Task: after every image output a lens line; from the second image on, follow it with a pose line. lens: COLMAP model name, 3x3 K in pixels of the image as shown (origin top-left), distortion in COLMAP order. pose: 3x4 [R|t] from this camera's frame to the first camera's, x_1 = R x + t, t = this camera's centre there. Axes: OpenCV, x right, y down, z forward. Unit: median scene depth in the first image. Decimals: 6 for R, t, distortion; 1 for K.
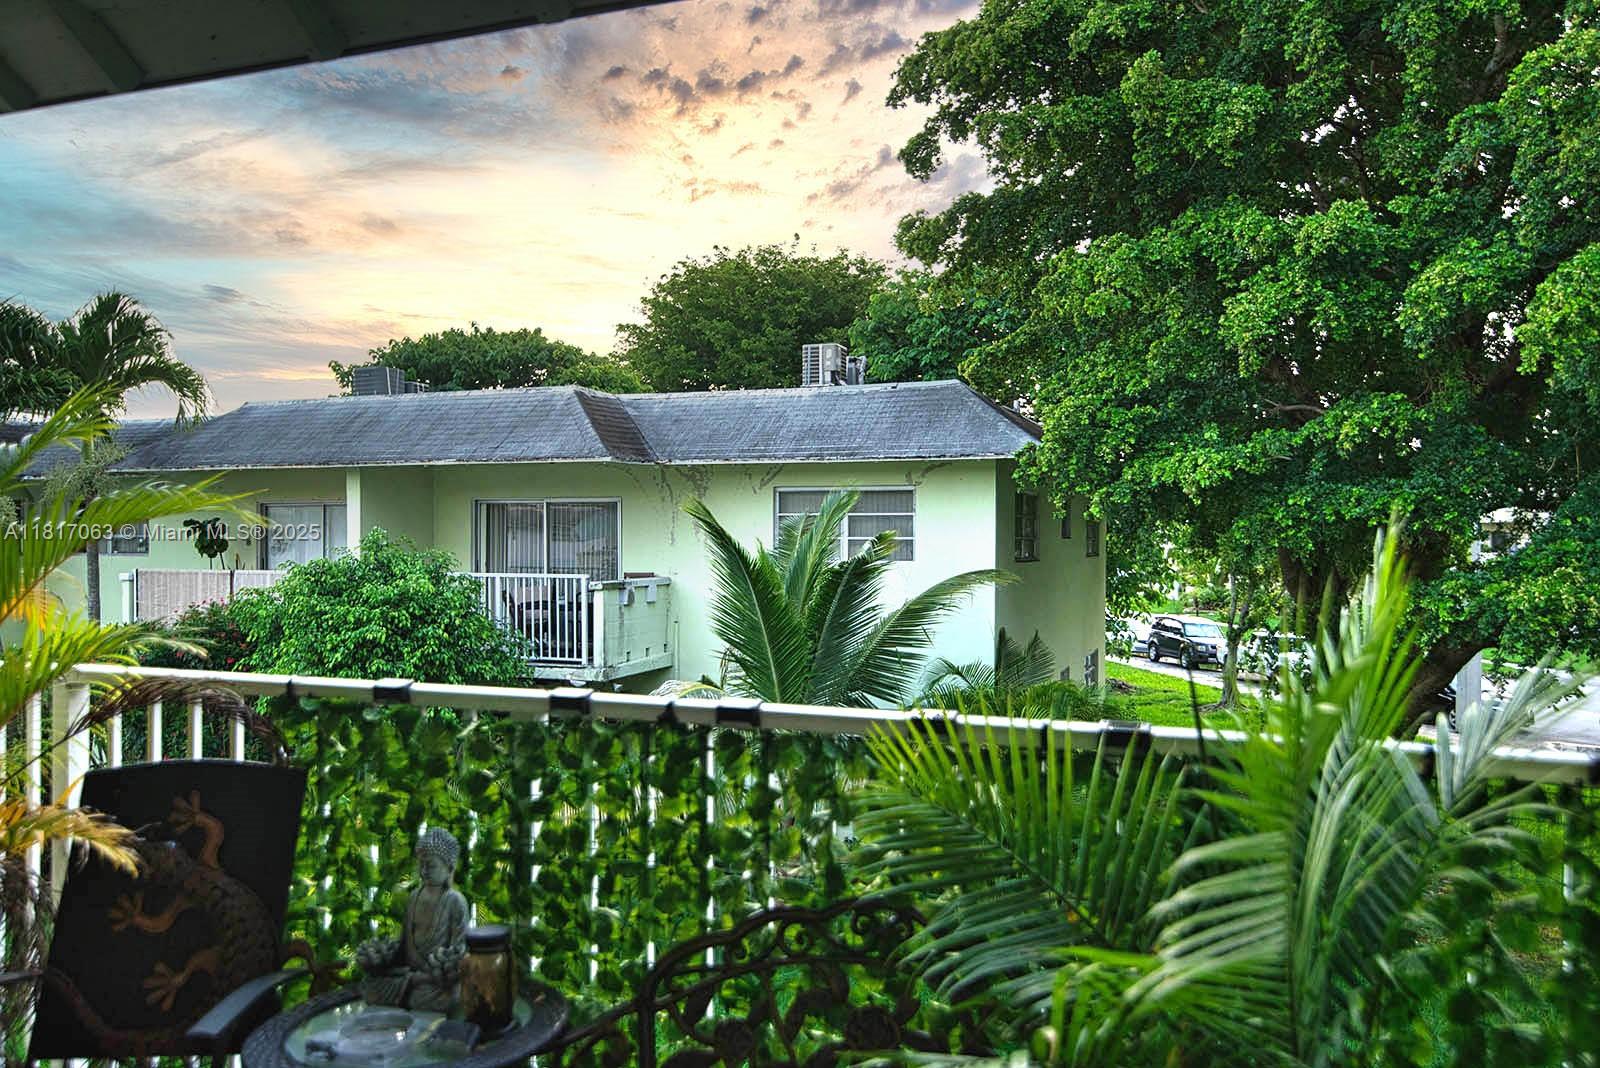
lens RADIAL K [[1284.9, 0, 800.0], [0, 1284.9, 534.0], [0, 0, 1]] dist [0.007144, 0.003766]
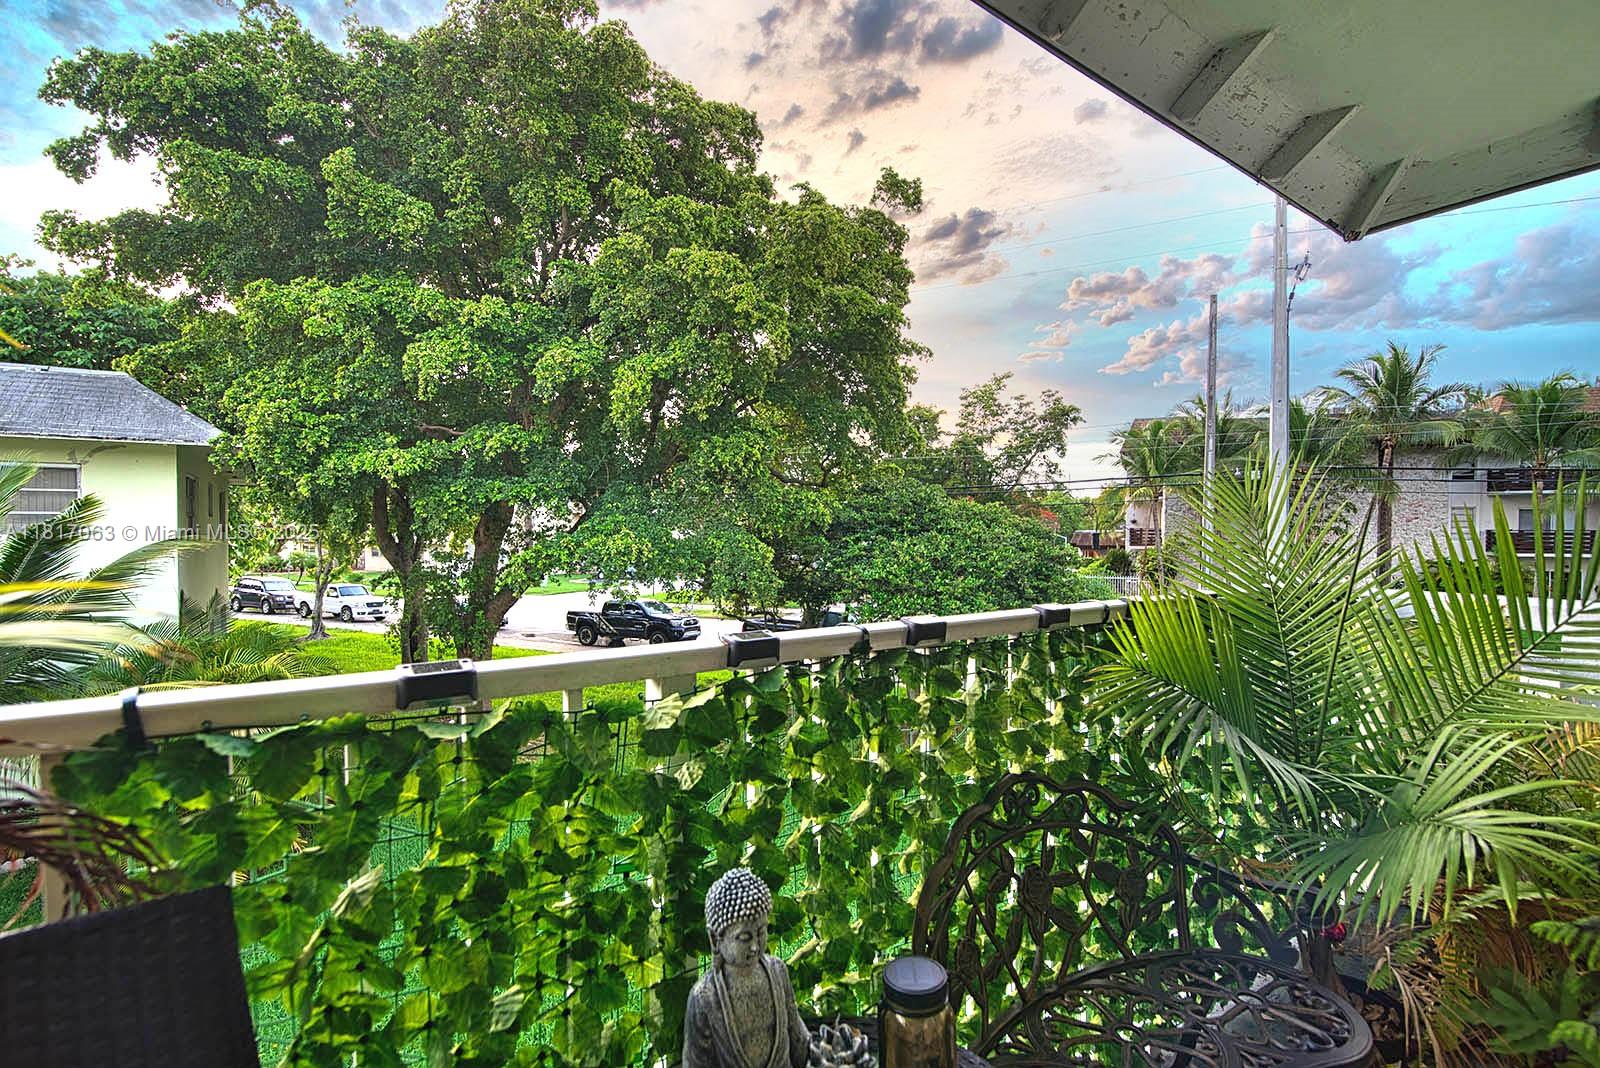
lens RADIAL K [[750.6, 0, 794.1], [0, 750.6, 539.5], [0, 0, 1]] dist [-0.016736, 0.000613]
pose [[0.531542, -0.016553, 0.846870, -0.128306], [-0.000807, 0.999799, 0.020048, 0.014008], [-0.847031, -0.011340, 0.531422, 0.177985]]
